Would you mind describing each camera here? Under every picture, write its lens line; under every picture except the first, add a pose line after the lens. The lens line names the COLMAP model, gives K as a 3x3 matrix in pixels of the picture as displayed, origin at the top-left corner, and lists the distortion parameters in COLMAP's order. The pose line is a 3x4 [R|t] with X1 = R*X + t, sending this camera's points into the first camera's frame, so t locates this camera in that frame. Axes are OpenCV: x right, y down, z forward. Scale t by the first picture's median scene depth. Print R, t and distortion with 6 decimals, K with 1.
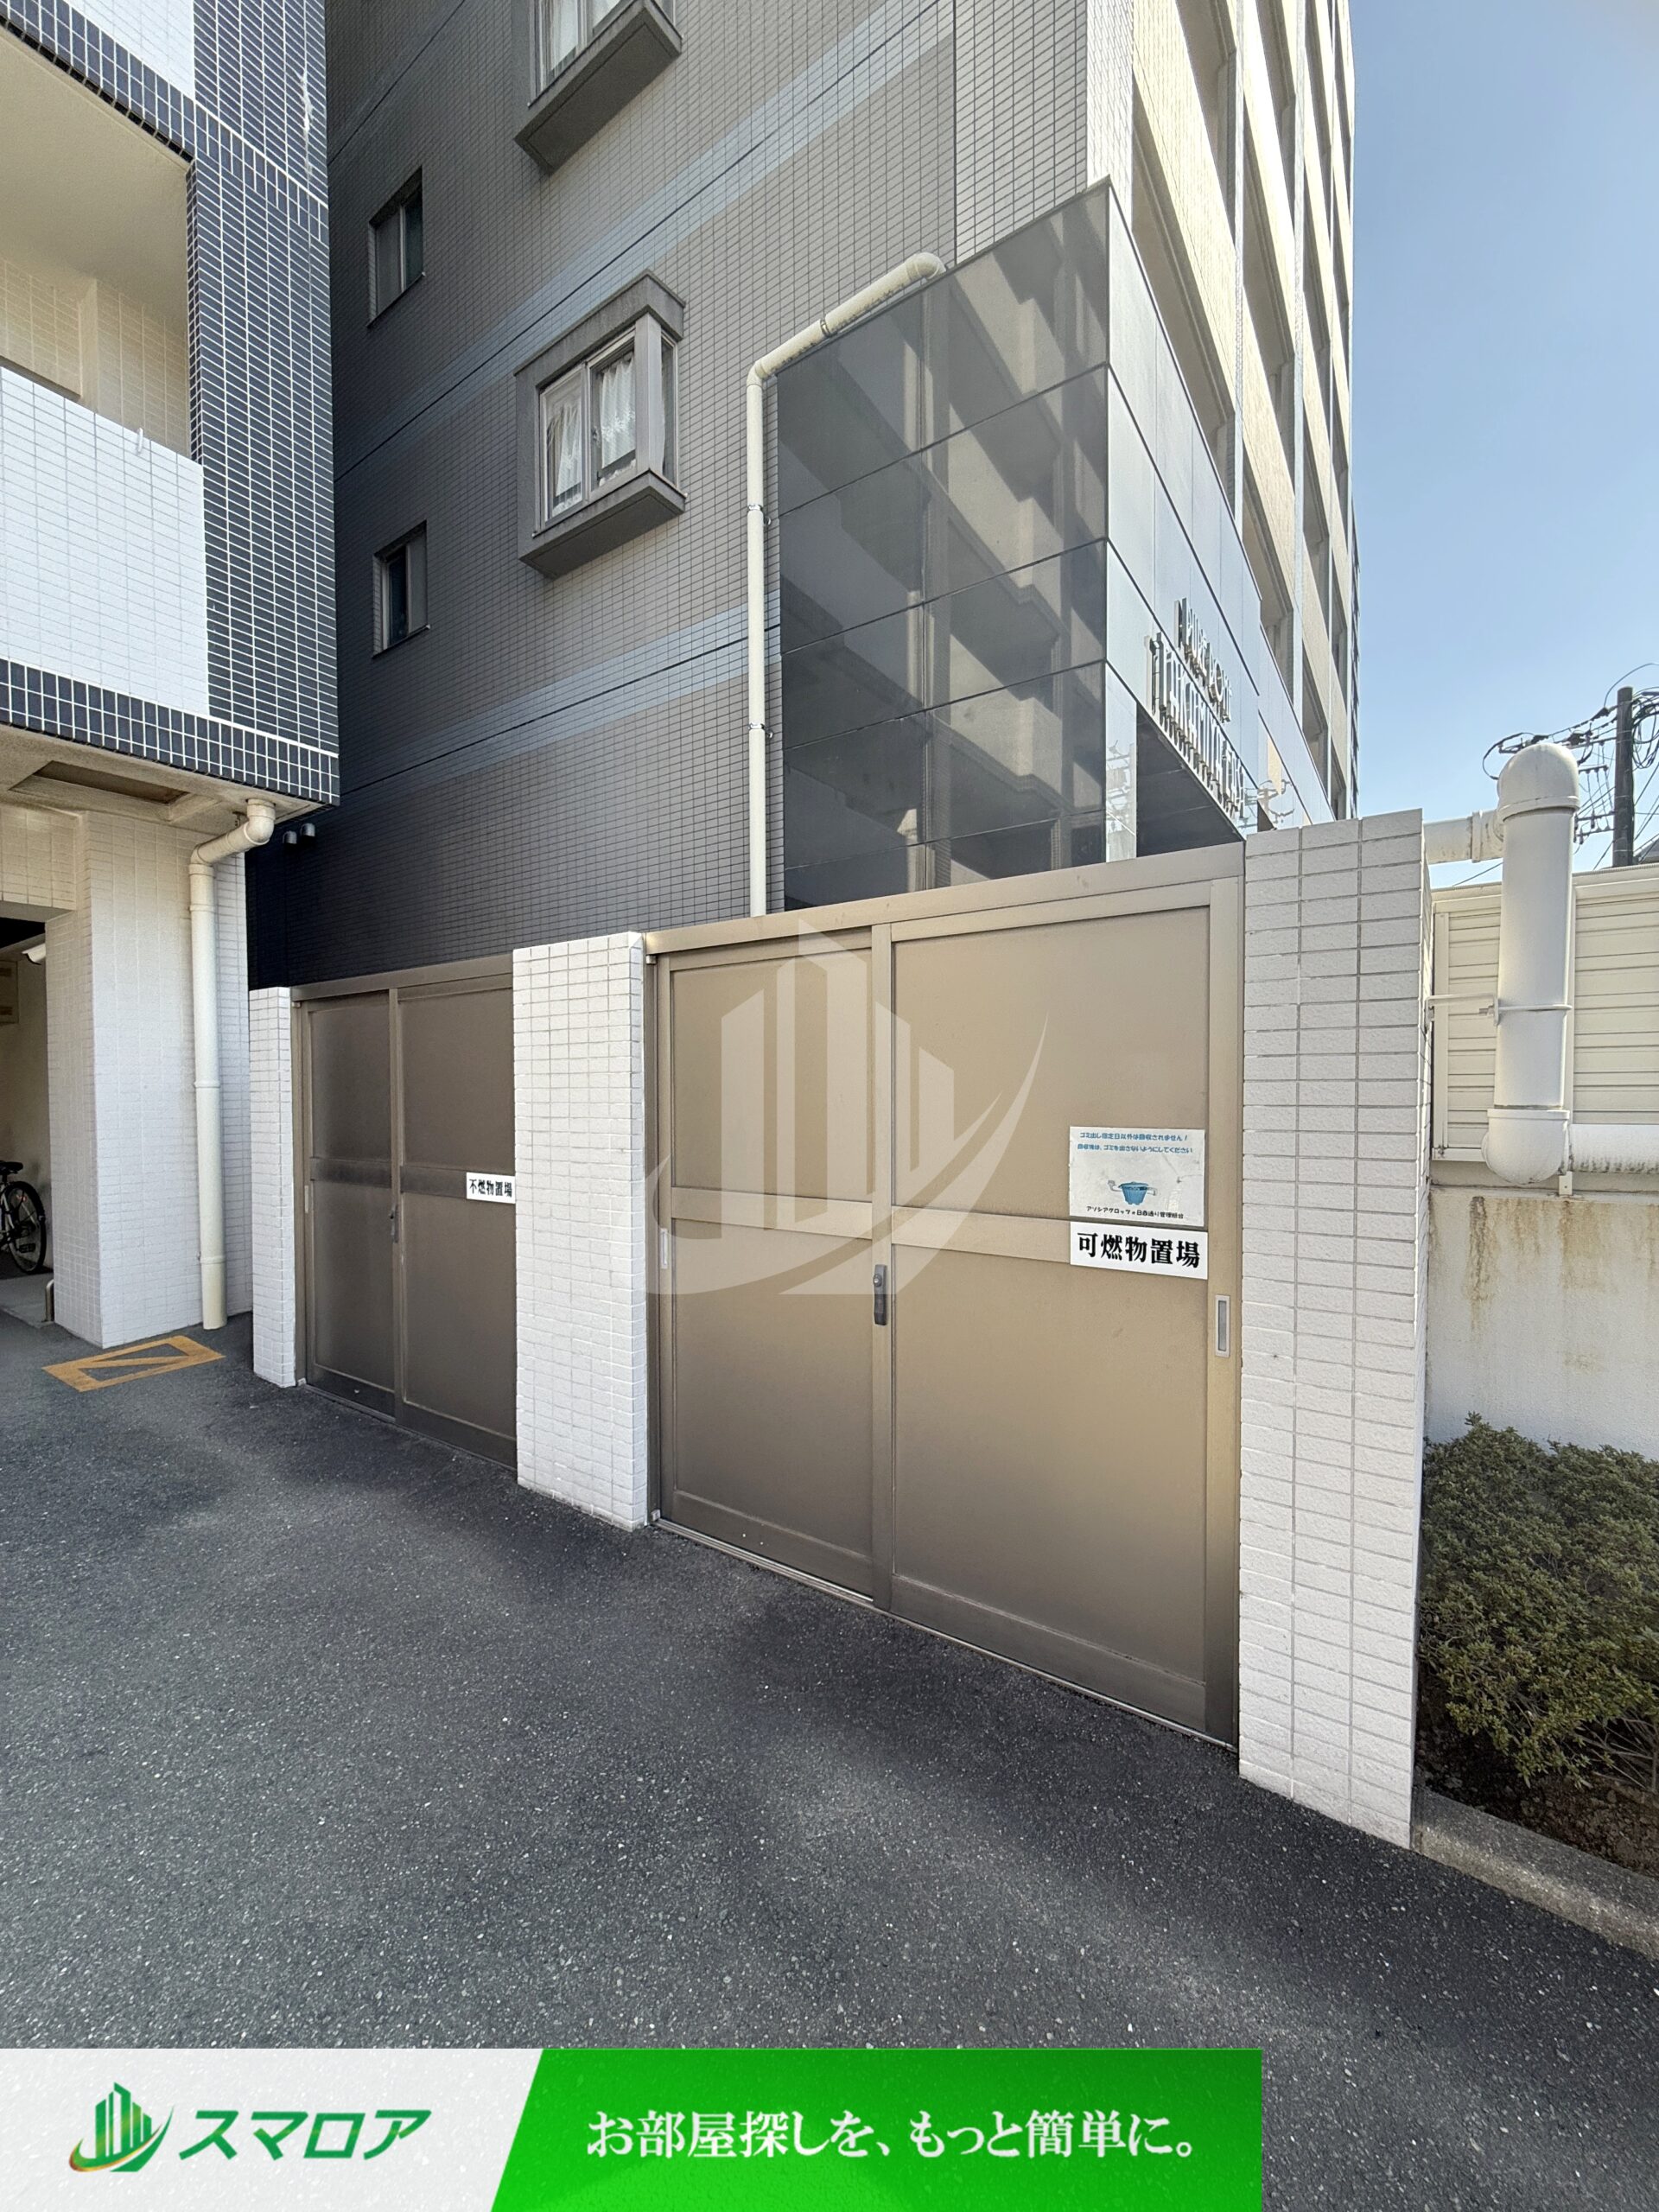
lens RADIAL K [[880.5, 0, 830.9], [0, 880.5, 1108.3], [0, 0, 1]] dist [-0.001614, 0.000478]
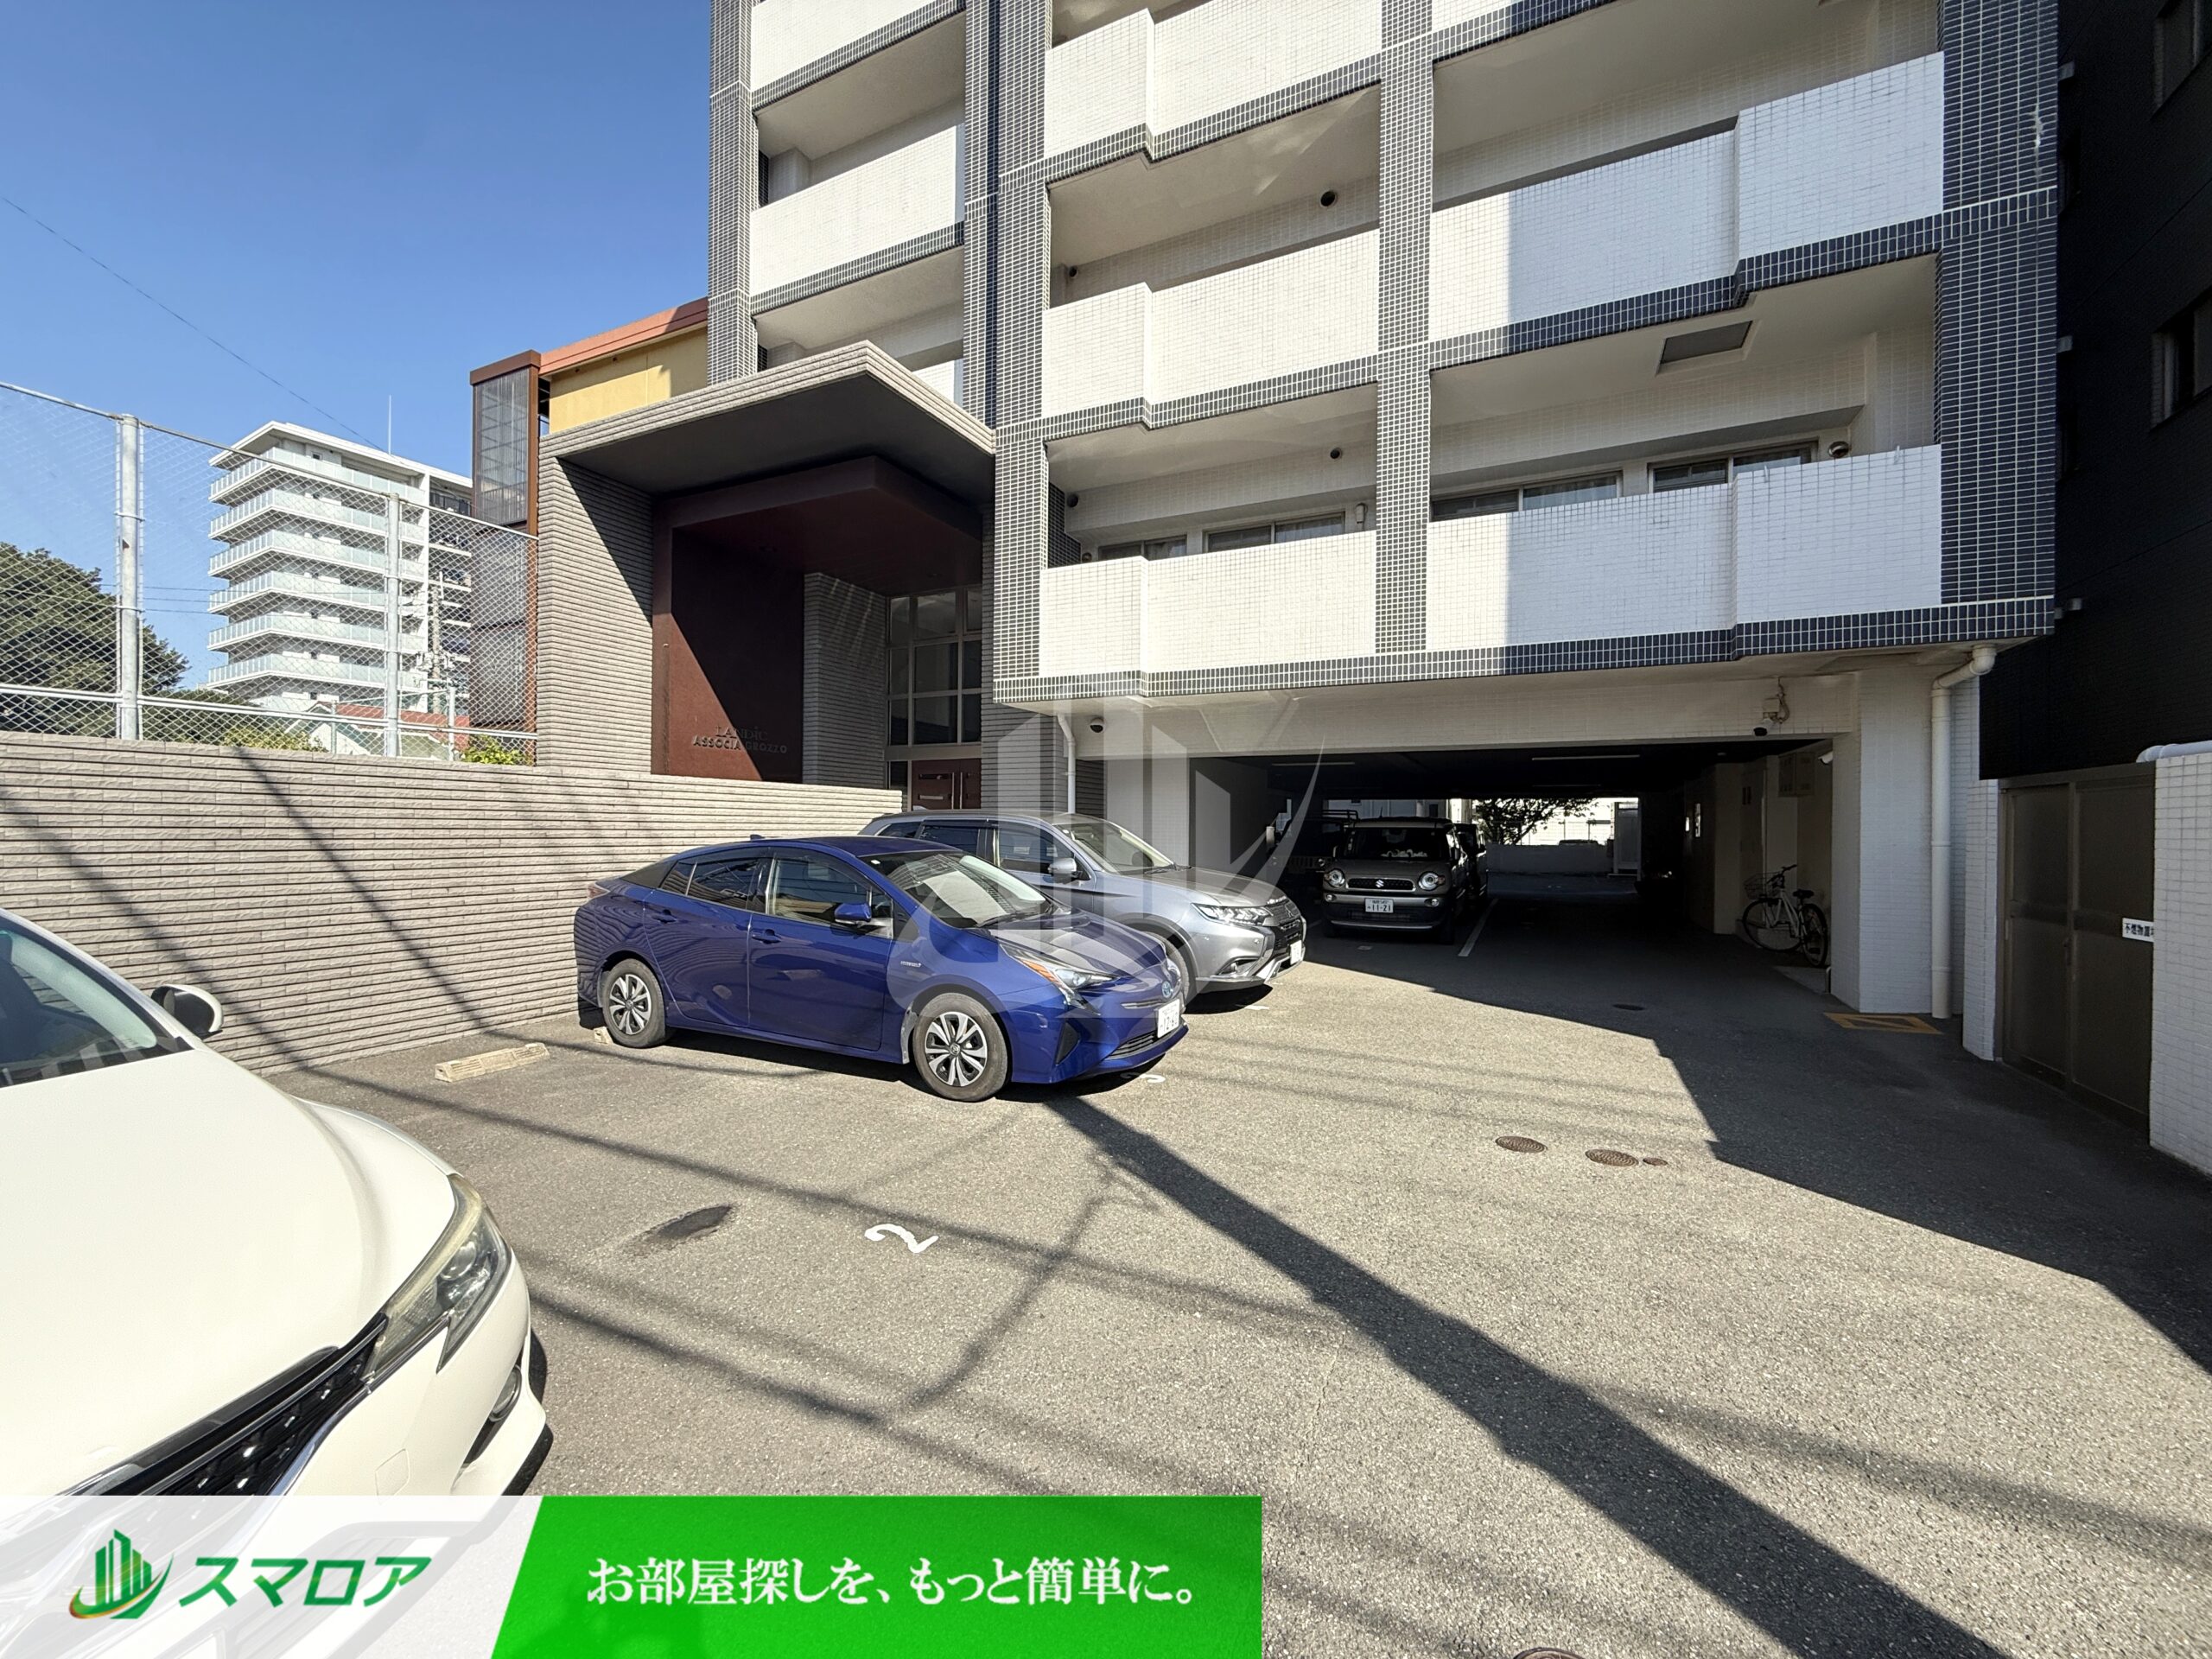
lens RADIAL K [[880.5, 0, 1099.1], [0, 880.5, 833.9], [0, 0, 1]] dist [-0.001614, 0.000478]
pose [[0.146138, 0.011200, -0.989201, 0.547031], [-0.026752, 0.999615, 0.007365, -0.019595], [0.988902, 0.025387, 0.146381, -0.605909]]
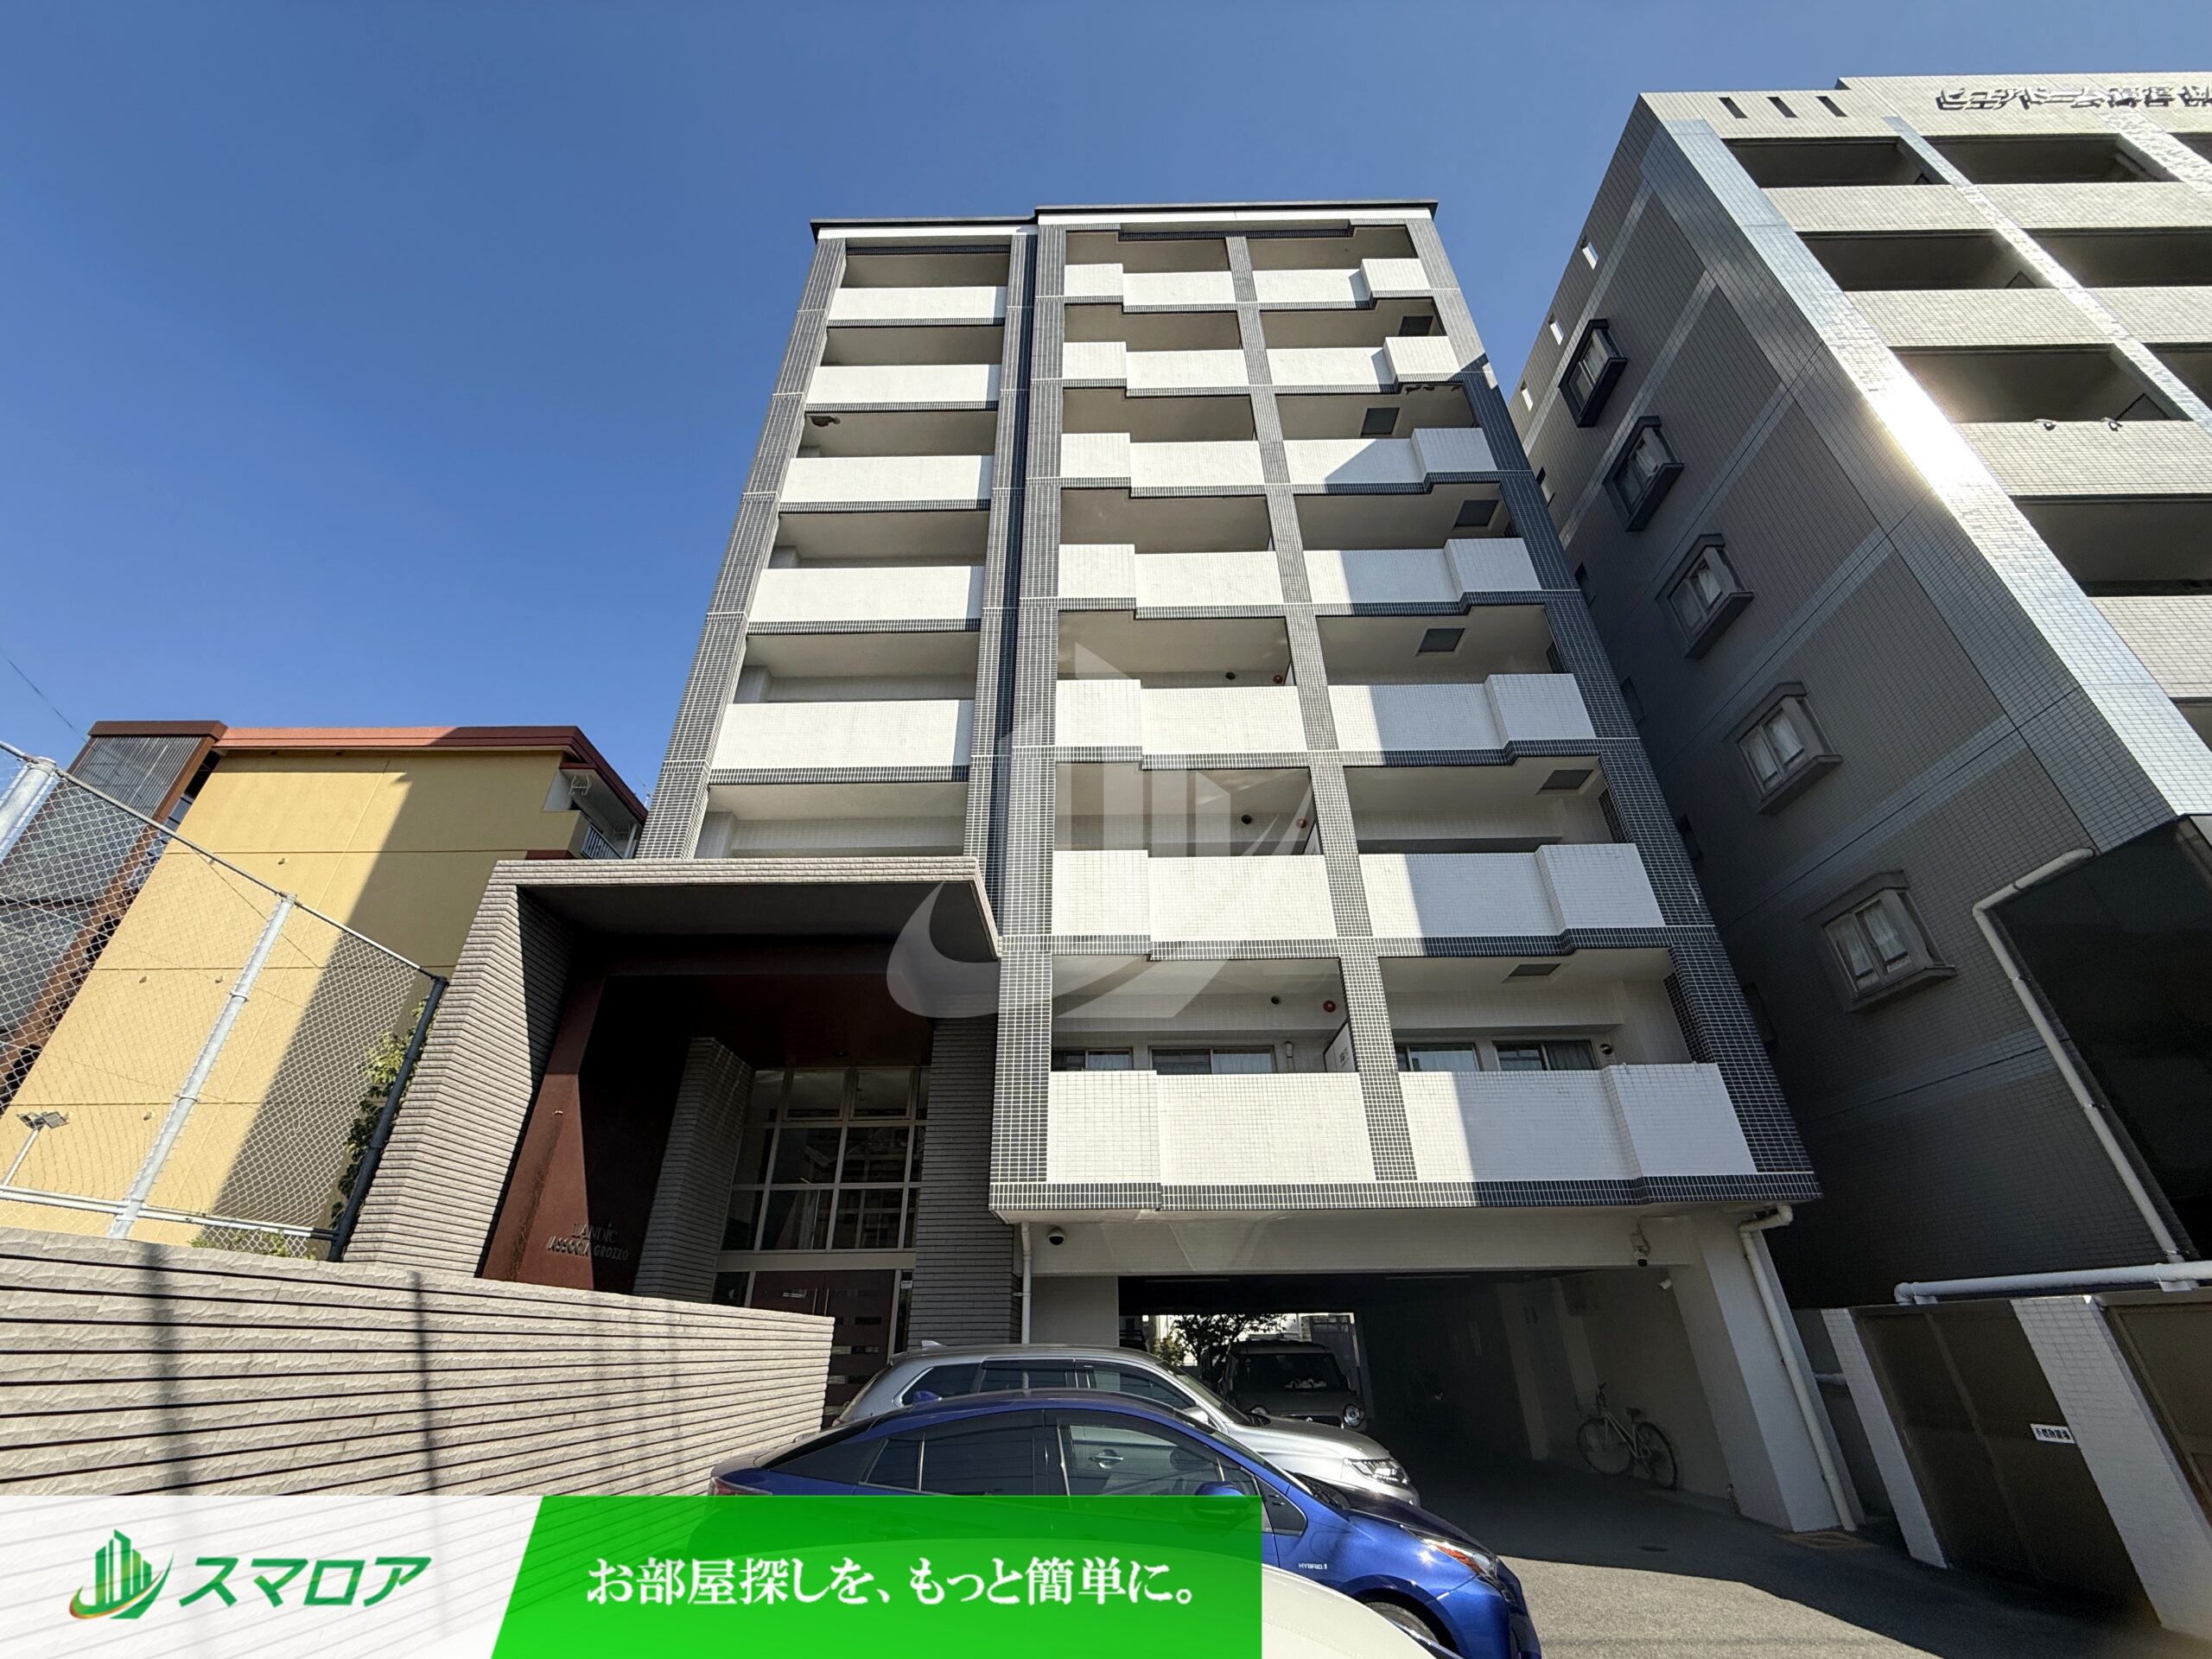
lens RADIAL K [[880.5, 0, 1103.4], [0, 880.5, 831.6], [0, 0, 1]] dist [-0.001614, 0.000478]
pose [[0.561710, -0.419788, -0.712924, 0.293064], [-0.006258, 0.859531, -0.511045, -0.036388], [0.827311, 0.291521, 0.480180, -1.574775]]
